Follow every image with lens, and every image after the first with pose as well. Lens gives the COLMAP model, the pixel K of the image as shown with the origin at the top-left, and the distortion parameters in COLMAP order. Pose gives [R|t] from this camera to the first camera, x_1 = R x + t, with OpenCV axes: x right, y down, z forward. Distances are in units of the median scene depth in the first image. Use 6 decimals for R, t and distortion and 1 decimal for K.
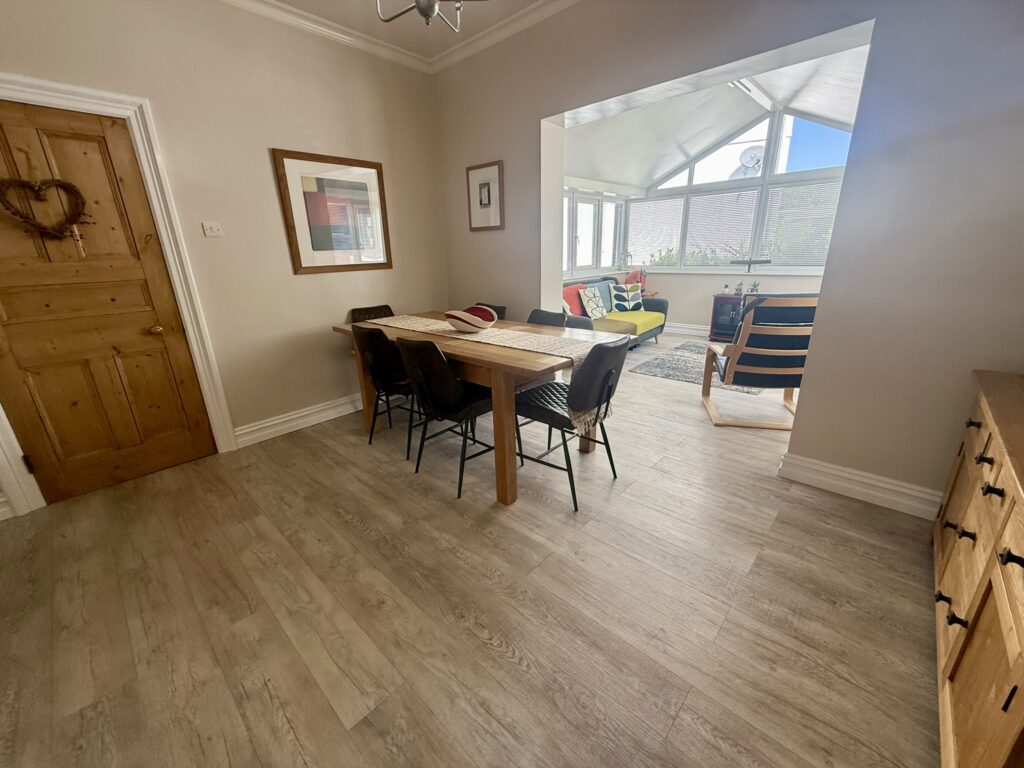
lens RADIAL K [[409.8, 0, 511.3], [0, 409.8, 383.3], [0, 0, 1]] dist [-0.001672, -0.000110]
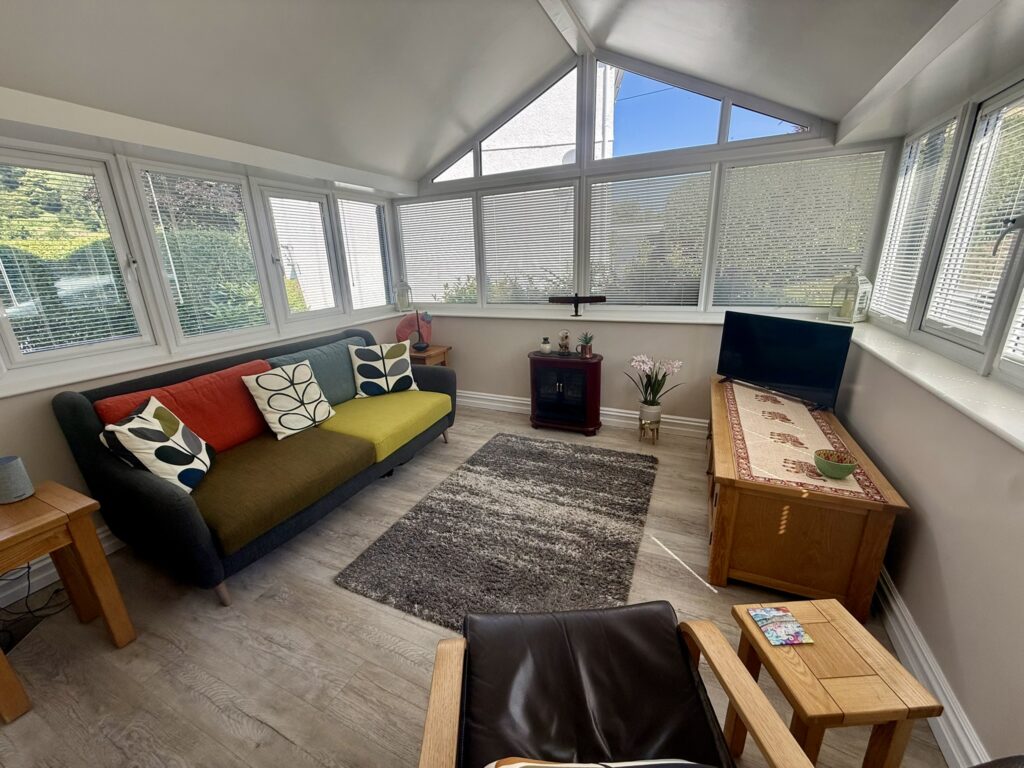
lens RADIAL K [[409.8, 0, 514.5], [0, 409.8, 384.6], [0, 0, 1]] dist [-0.001672, -0.000110]
pose [[0.947394, -0.093904, 0.305984, 0.279645], [0.102068, 0.994719, -0.010753, -0.164867], [-0.303359, 0.041418, 0.951976, 0.421006]]
